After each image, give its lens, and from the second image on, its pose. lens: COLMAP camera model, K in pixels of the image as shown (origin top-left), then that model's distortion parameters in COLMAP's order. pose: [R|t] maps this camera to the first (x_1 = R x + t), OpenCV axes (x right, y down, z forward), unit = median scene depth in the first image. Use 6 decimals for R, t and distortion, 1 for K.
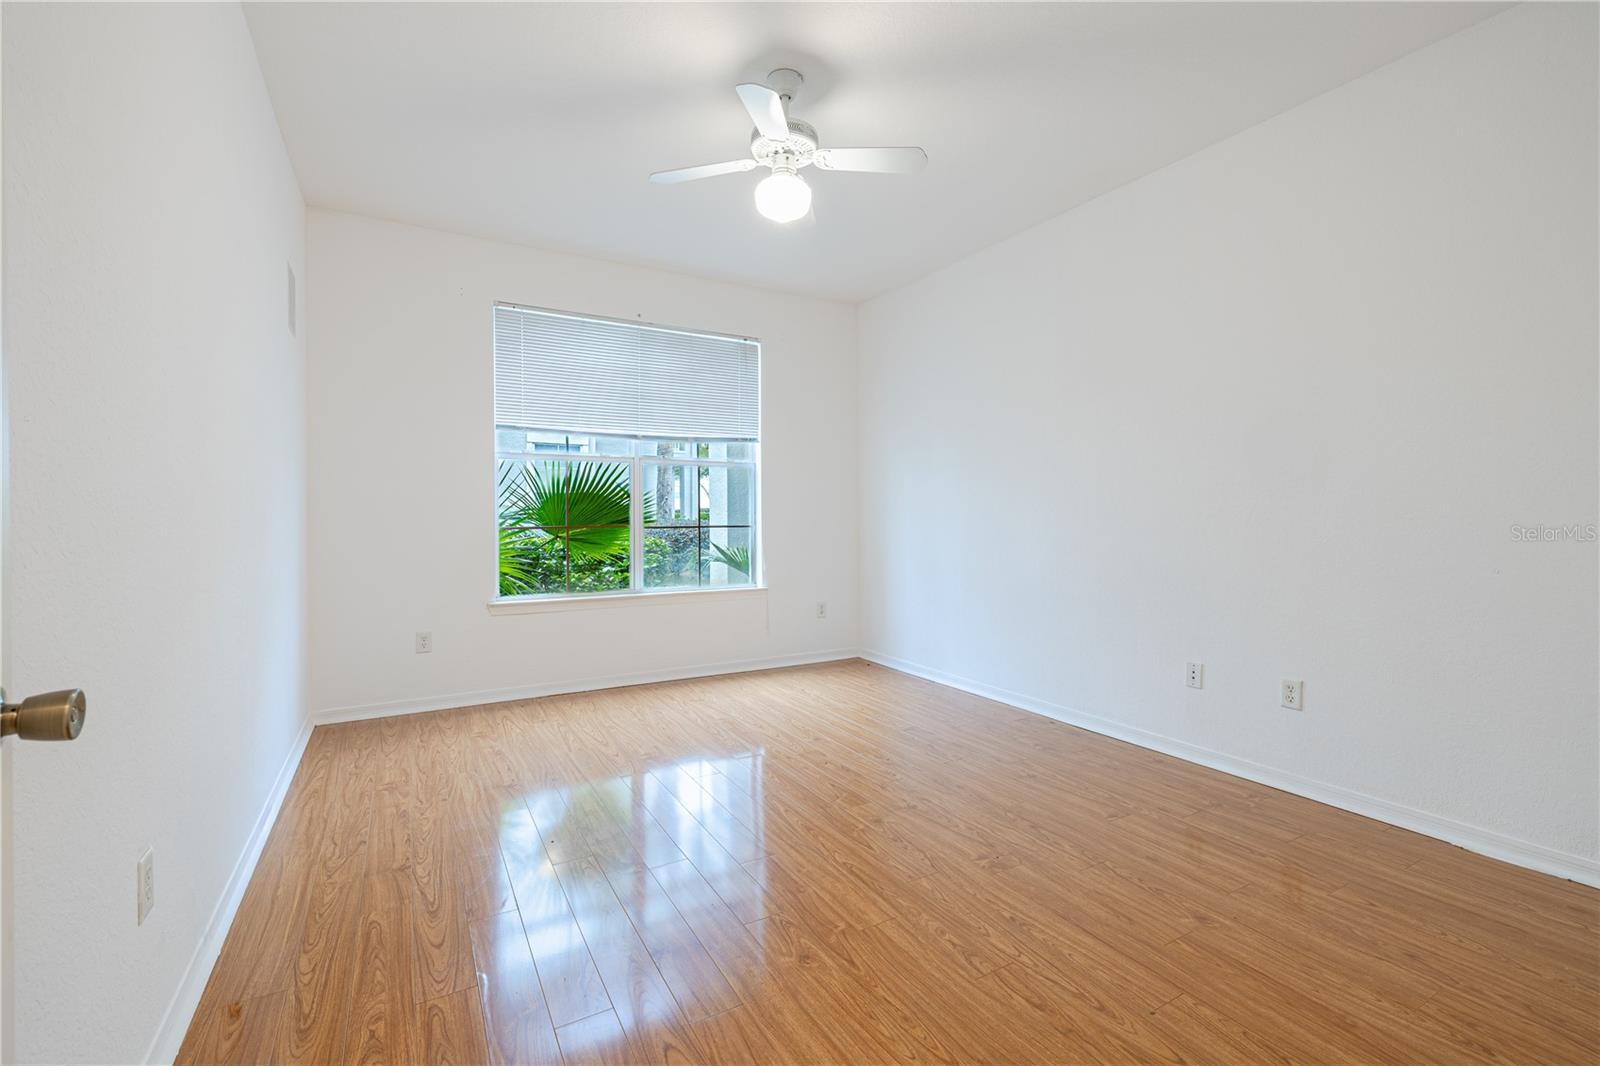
lens RADIAL K [[674.7, 0, 796.7], [0, 674.7, 521.7], [0, 0, 1]] dist [0.002198, -0.000090]
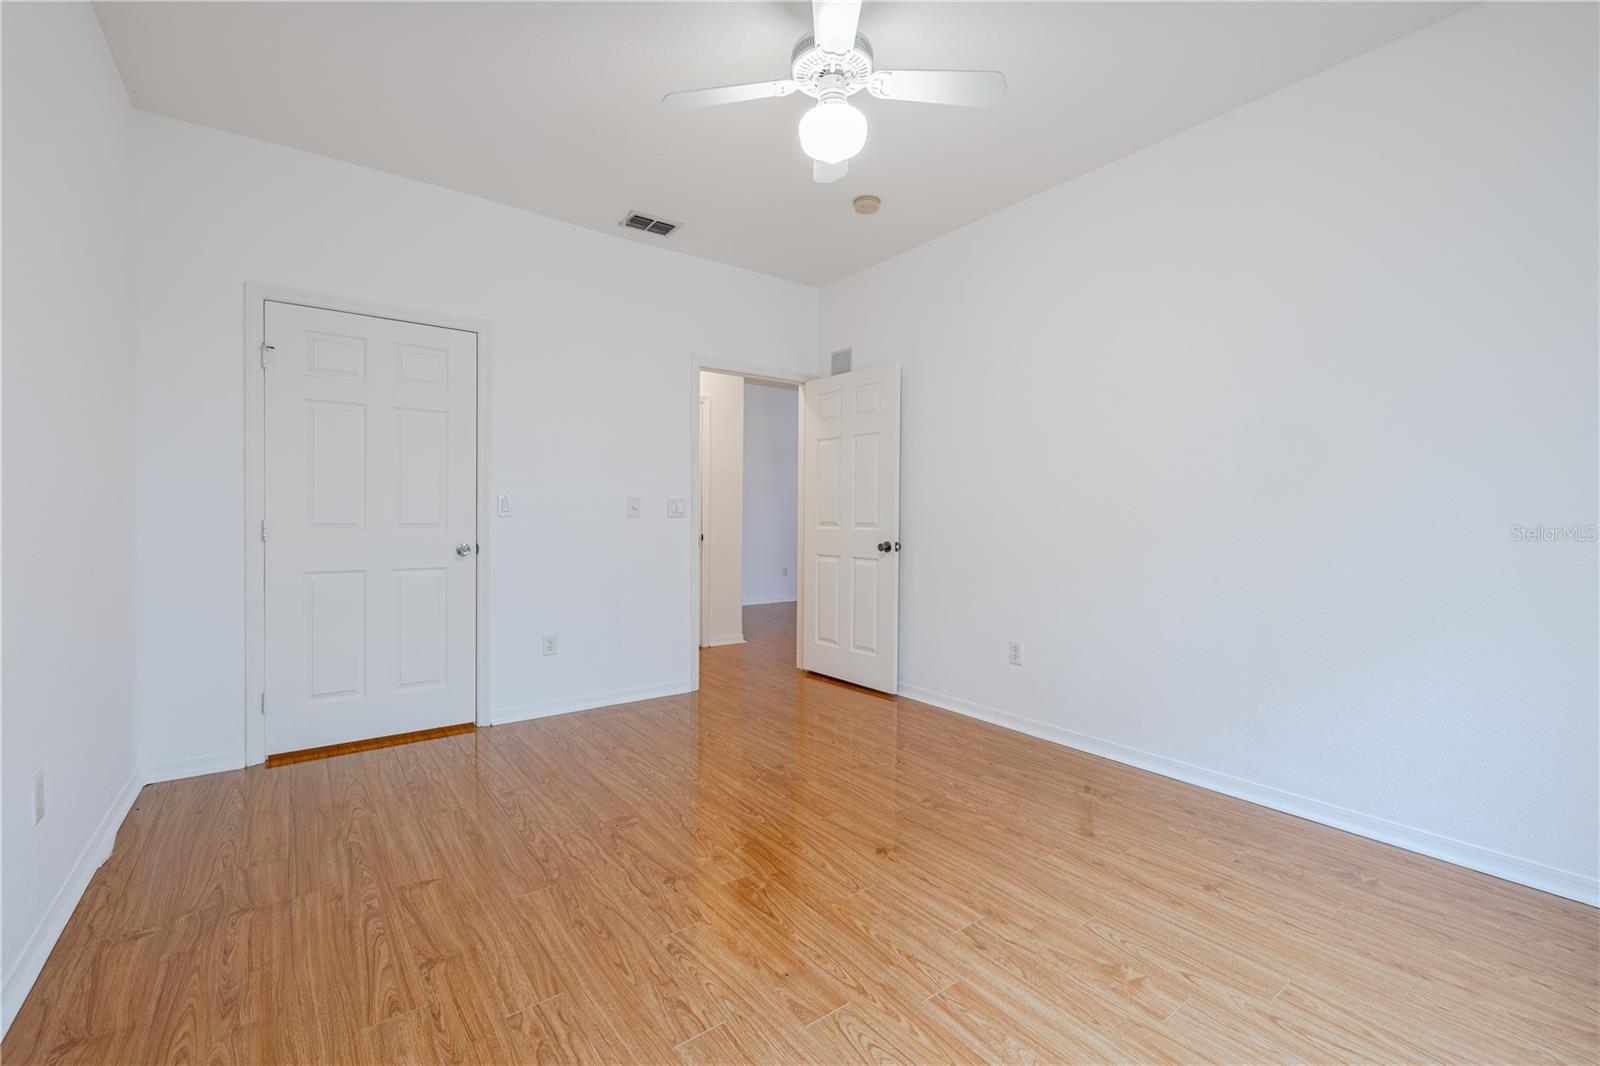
lens RADIAL K [[674.7, 0, 796.7], [0, 674.7, 521.7], [0, 0, 1]] dist [0.002198, -0.000090]
pose [[-0.992770, -0.003723, -0.119977, 0.128294], [-0.005985, 0.999811, 0.018497, -0.018564], [0.119886, 0.019081, -0.992604, 1.931273]]
